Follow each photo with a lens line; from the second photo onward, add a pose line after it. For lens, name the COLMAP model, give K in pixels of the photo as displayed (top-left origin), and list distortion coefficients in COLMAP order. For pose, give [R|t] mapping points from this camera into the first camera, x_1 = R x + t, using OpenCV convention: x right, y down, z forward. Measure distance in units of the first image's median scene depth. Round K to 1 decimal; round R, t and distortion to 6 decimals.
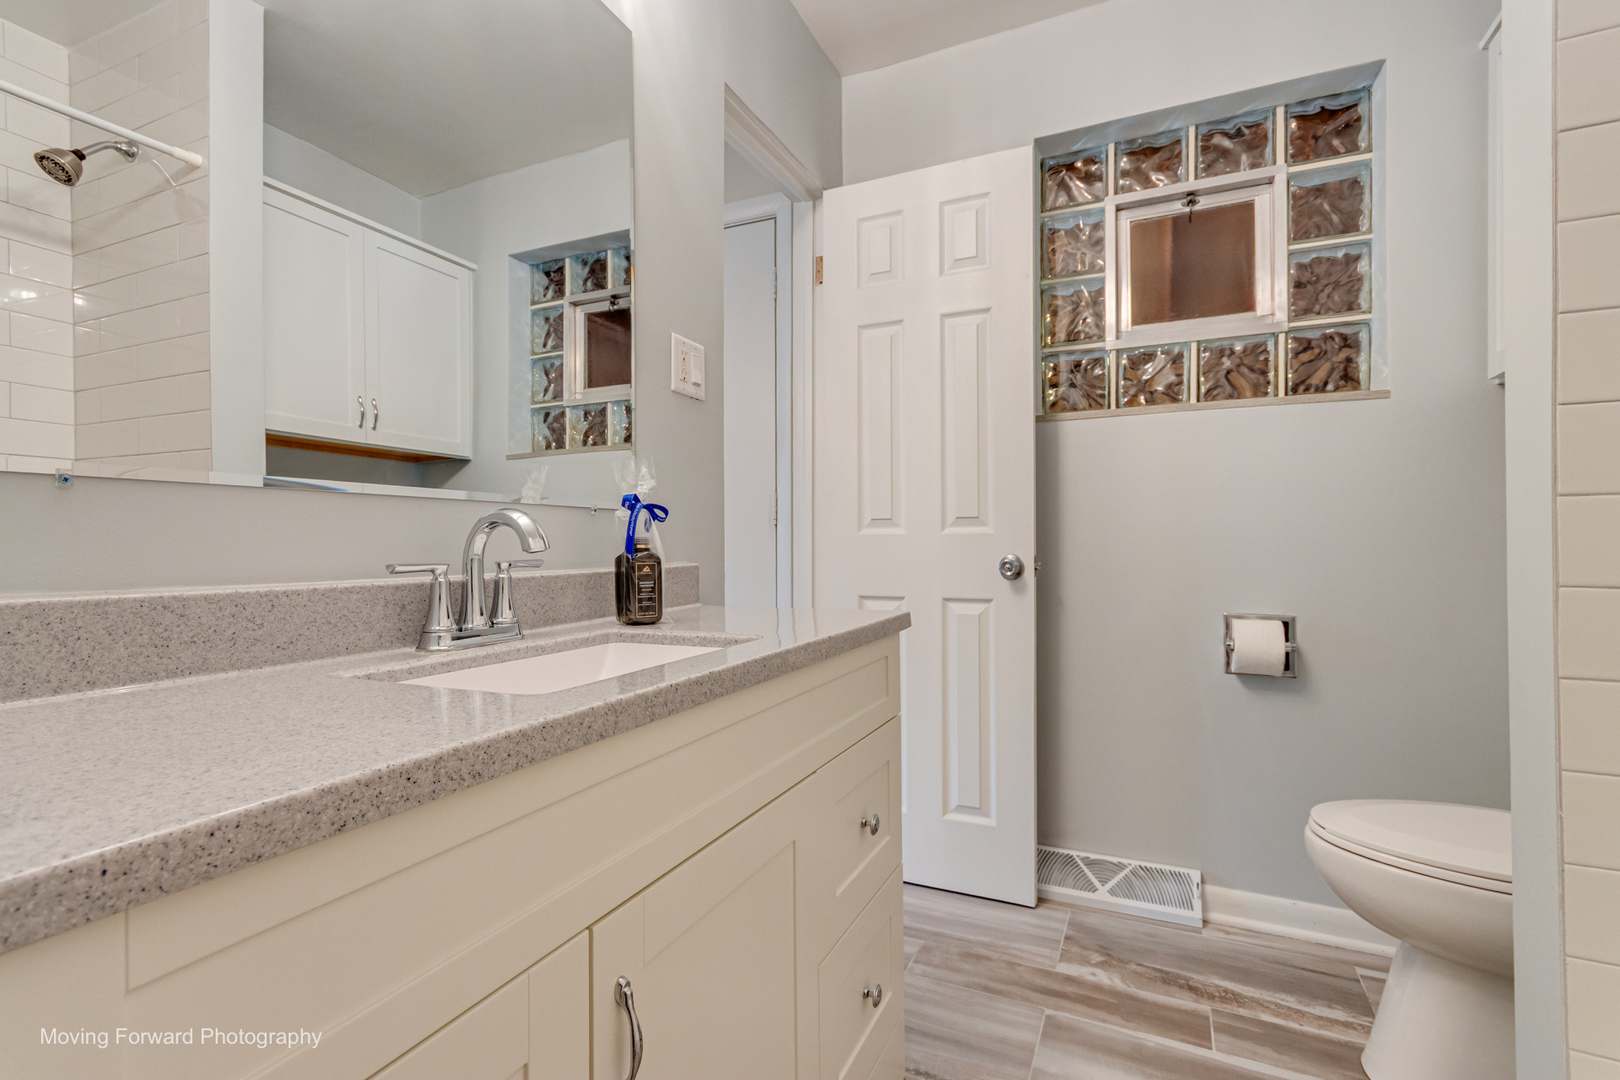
lens RADIAL K [[739.4, 0, 807.1], [0, 739.4, 541.1], [0, 0, 1]] dist [0.000786, 0.000231]
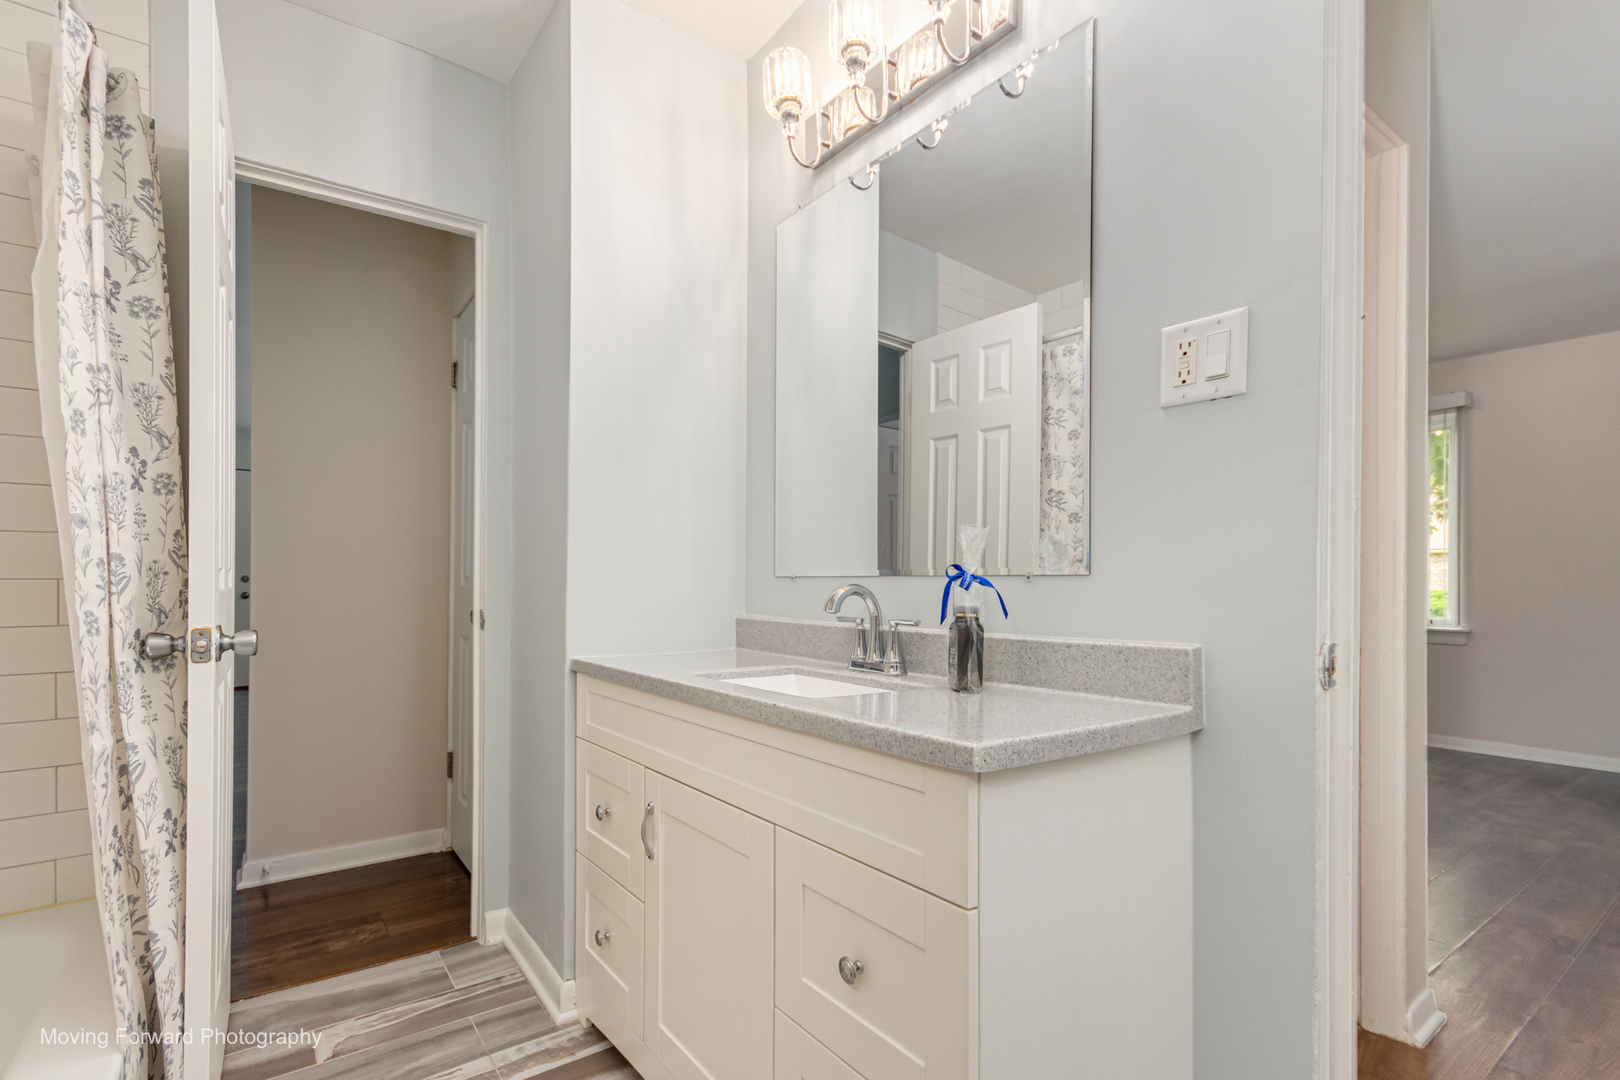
lens RADIAL K [[761.5, 0, 809.9], [0, 761.5, 567.0], [0, 0, 1]] dist [0.001322, 0.000313]
pose [[-0.507352, -0.020406, -0.861498, 0.969209], [0.001063, 0.999704, -0.024306, -0.039439], [0.861739, -0.013247, -0.507180, 1.610523]]
